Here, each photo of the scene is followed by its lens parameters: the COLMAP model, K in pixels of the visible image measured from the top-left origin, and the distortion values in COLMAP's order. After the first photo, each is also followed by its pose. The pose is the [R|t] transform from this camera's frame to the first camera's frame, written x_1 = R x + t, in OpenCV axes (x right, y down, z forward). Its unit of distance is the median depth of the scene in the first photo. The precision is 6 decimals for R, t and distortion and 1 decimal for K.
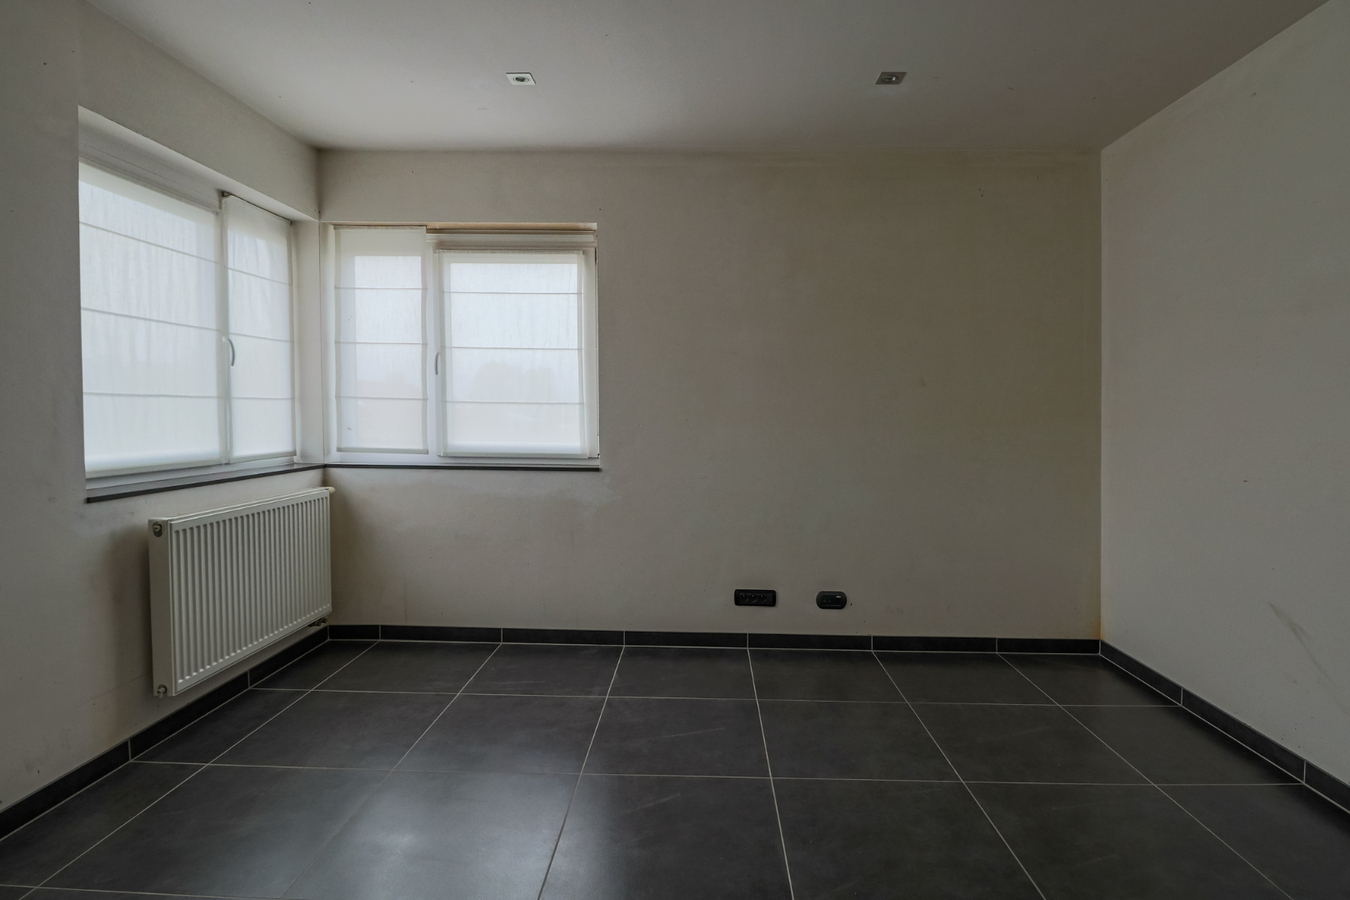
lens RADIAL K [[712.6, 0, 693.6], [0, 712.6, 427.3], [0, 0, 1]] dist [0.003419, -0.004510]
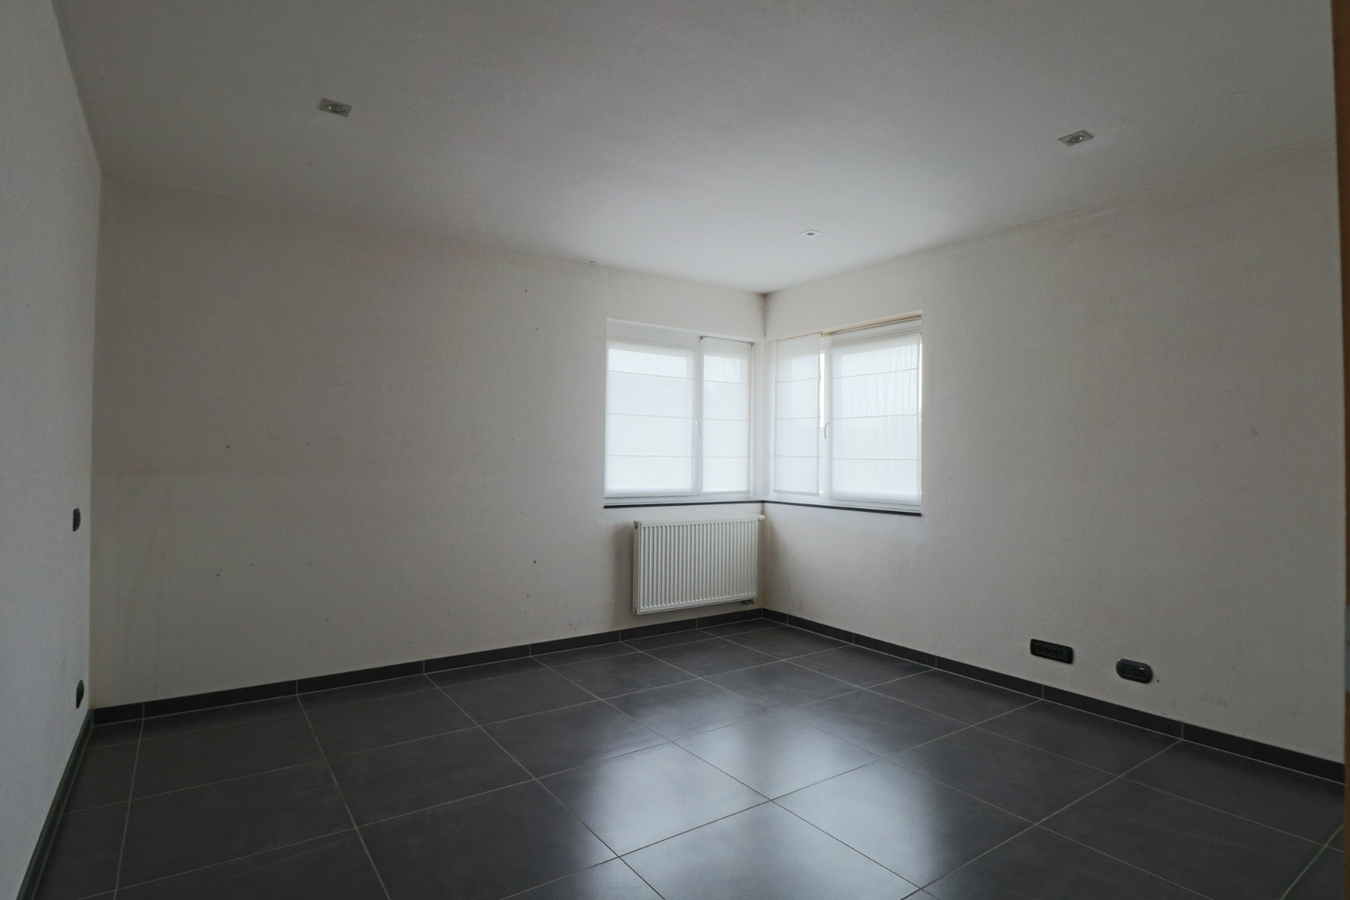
lens RADIAL K [[692.2, 0, 673.7], [0, 692.2, 450.7], [0, 0, 1]] dist [-0.001168, -0.002240]
pose [[0.592229, -0.014742, -0.805635, 0.557406], [-0.024546, 0.999039, -0.036325, 0.004711], [0.805396, 0.041288, 0.591297, -0.020817]]
